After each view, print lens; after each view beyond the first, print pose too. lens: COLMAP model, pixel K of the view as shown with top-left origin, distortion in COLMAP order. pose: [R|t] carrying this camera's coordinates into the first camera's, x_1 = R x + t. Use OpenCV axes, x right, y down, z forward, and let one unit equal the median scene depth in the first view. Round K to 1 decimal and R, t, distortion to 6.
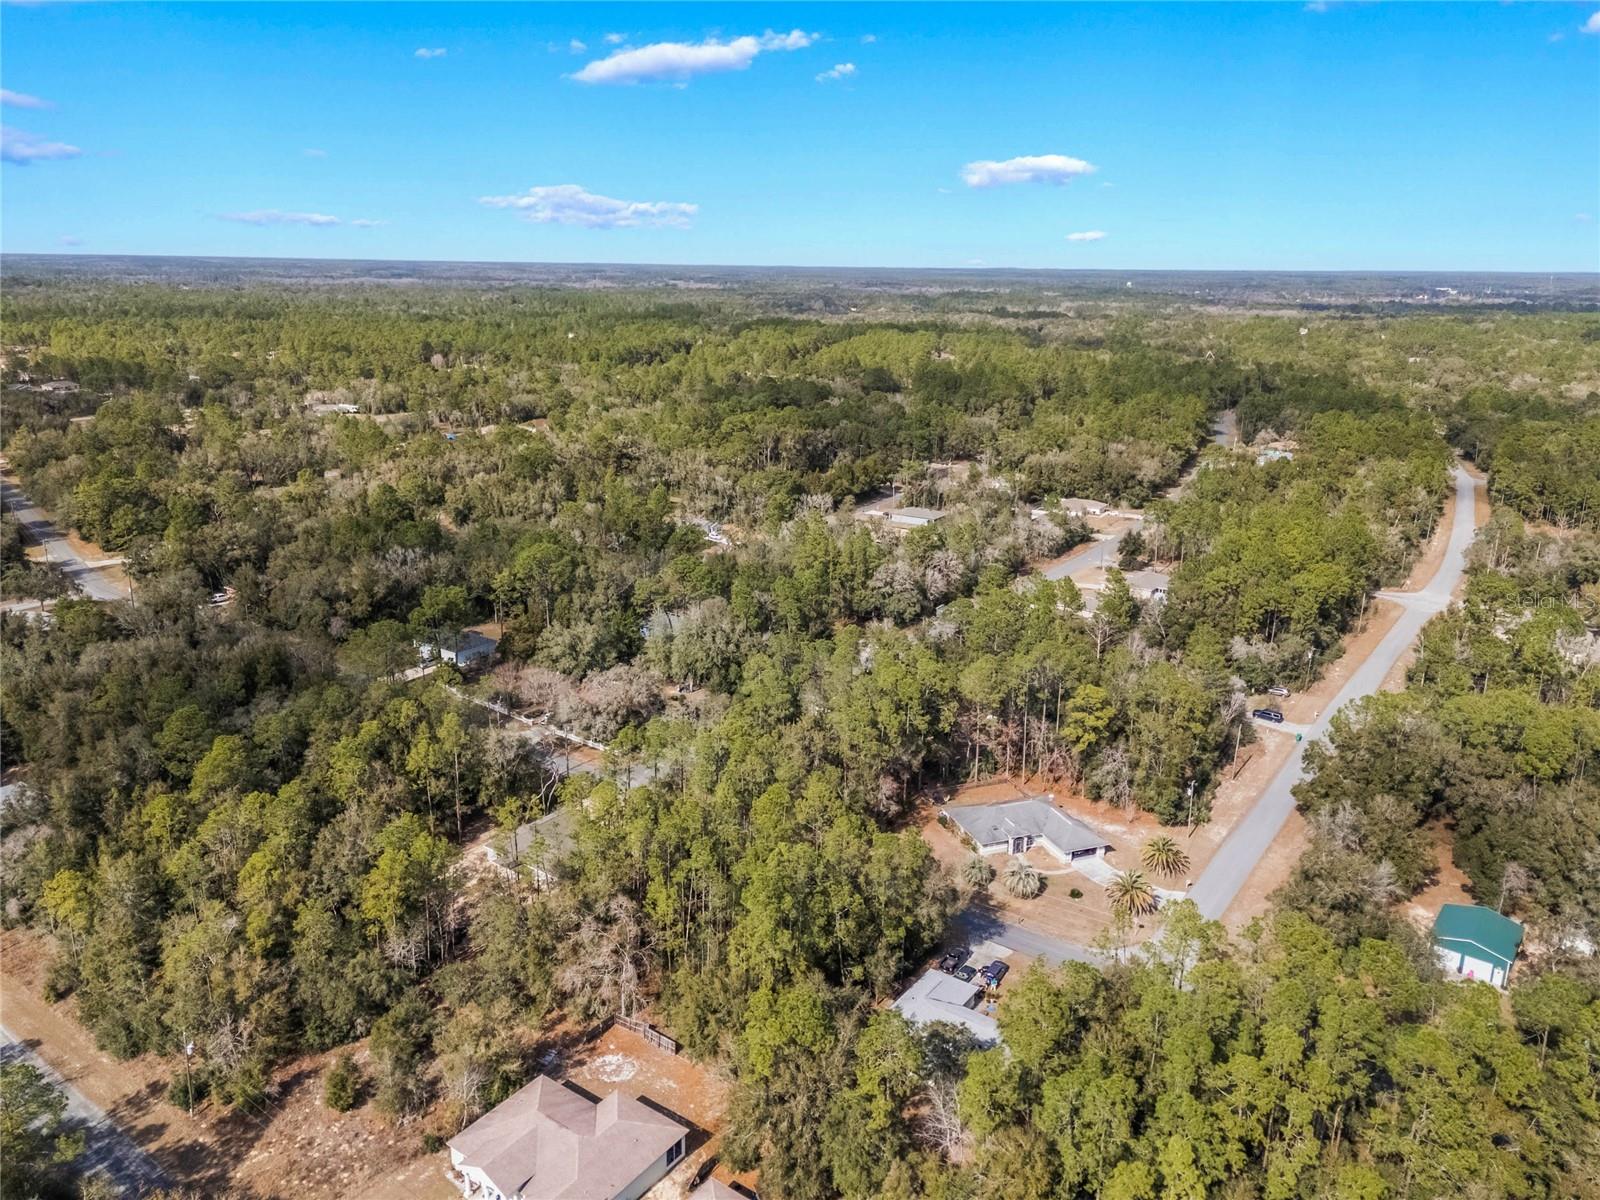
lens RADIAL K [[1133.5, 0, 800.4], [0, 1133.5, 637.8], [0, 0, 1]] dist [0.044528, -0.003915]
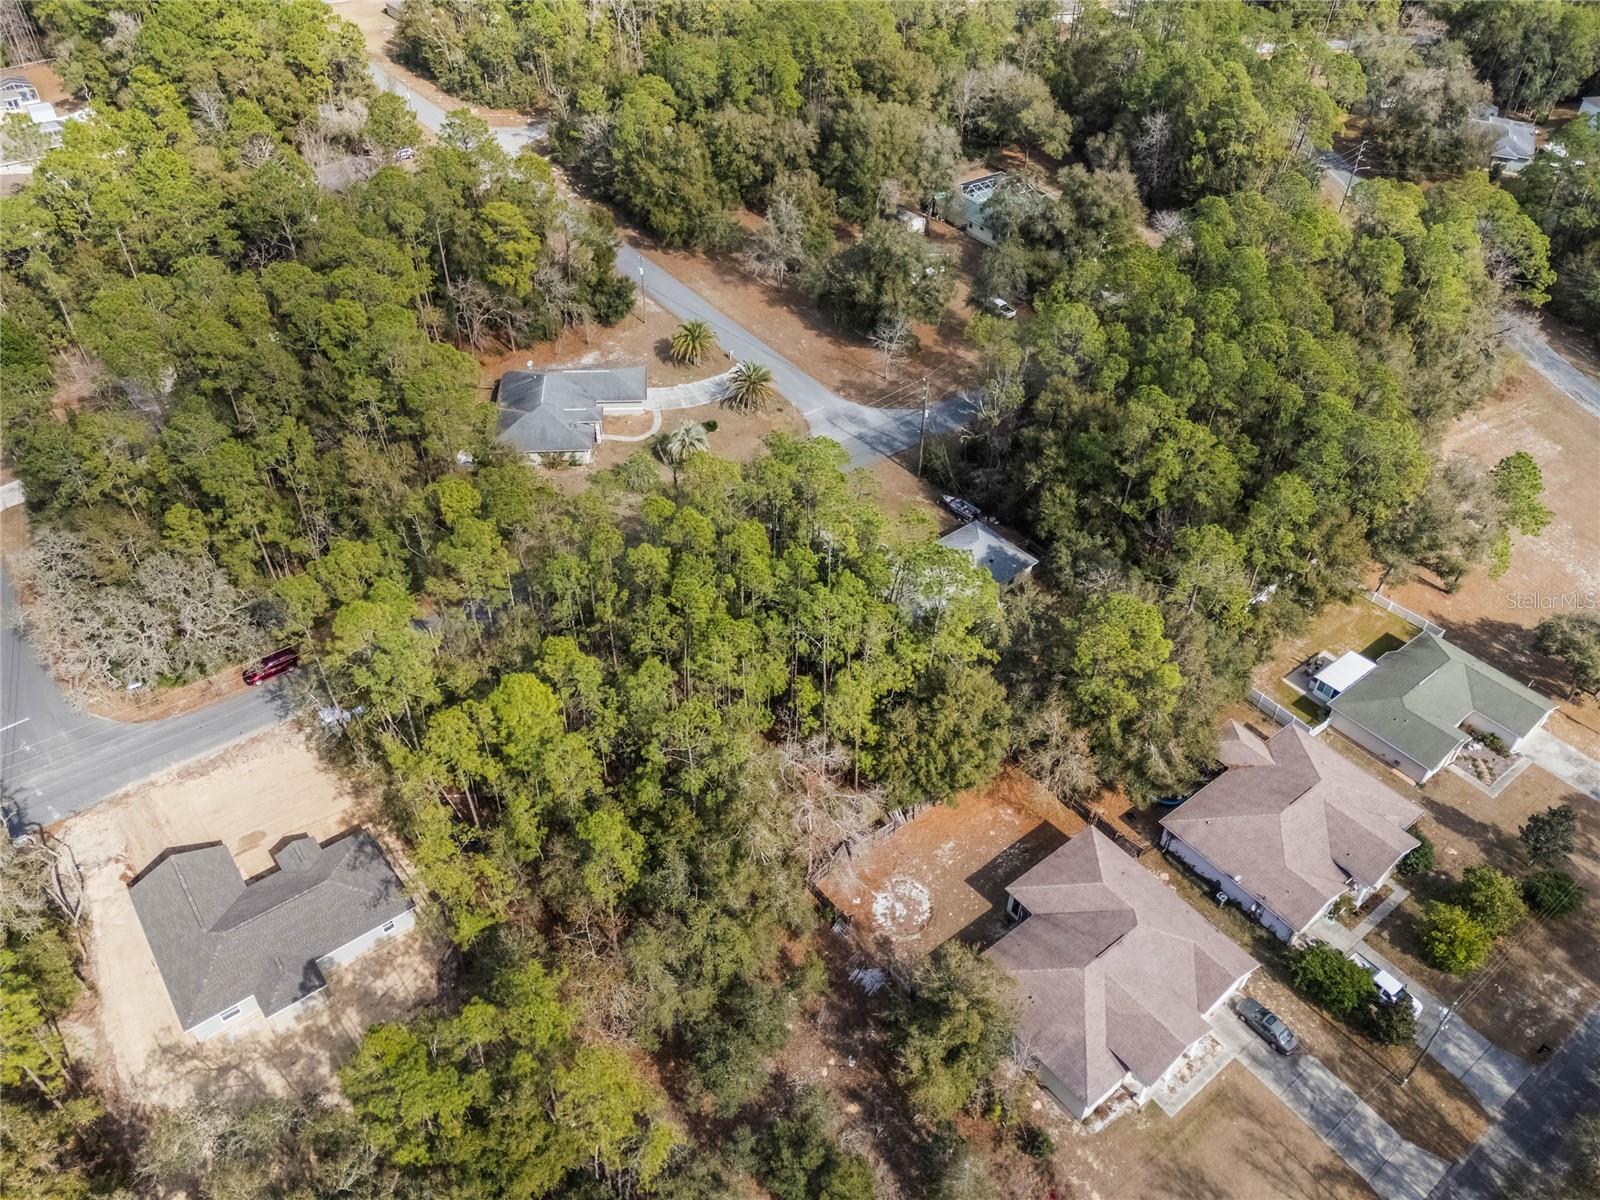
lens RADIAL K [[1176.0, 0, 800.0], [0, 1176.0, 600.0], [0, 0, 1]] dist [0.075431, -0.072499]
pose [[0.279041, -0.639919, 0.715989, -0.410827], [0.291351, 0.766876, 0.571853, -0.144092], [-0.915014, 0.049034, 0.400431, 0.531638]]
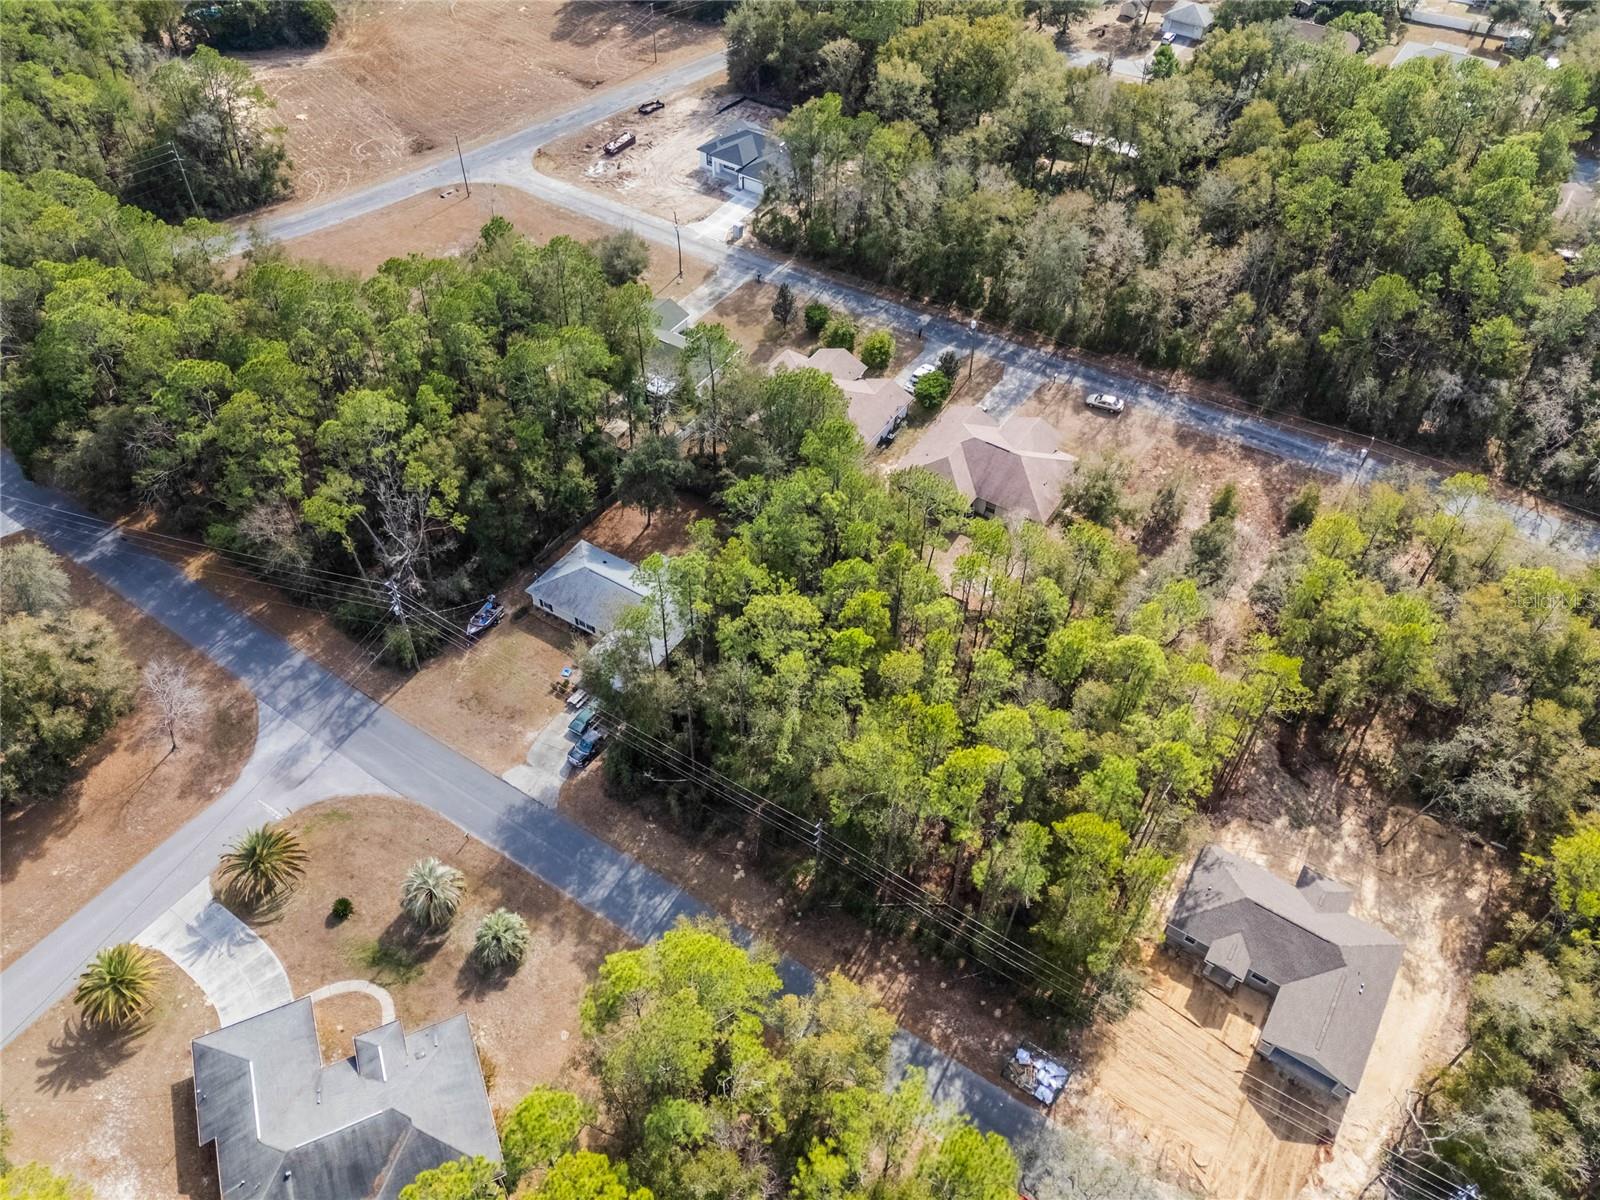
lens RADIAL K [[1176.0, 0, 800.0], [0, 1176.0, 600.0], [0, 0, 1]] dist [0.075431, -0.072499]
pose [[-0.998885, 0.011389, -0.045823, 0.028828], [-0.036185, 0.438798, 0.897857, -0.357141], [0.030333, 0.898514, -0.437896, 1.019375]]
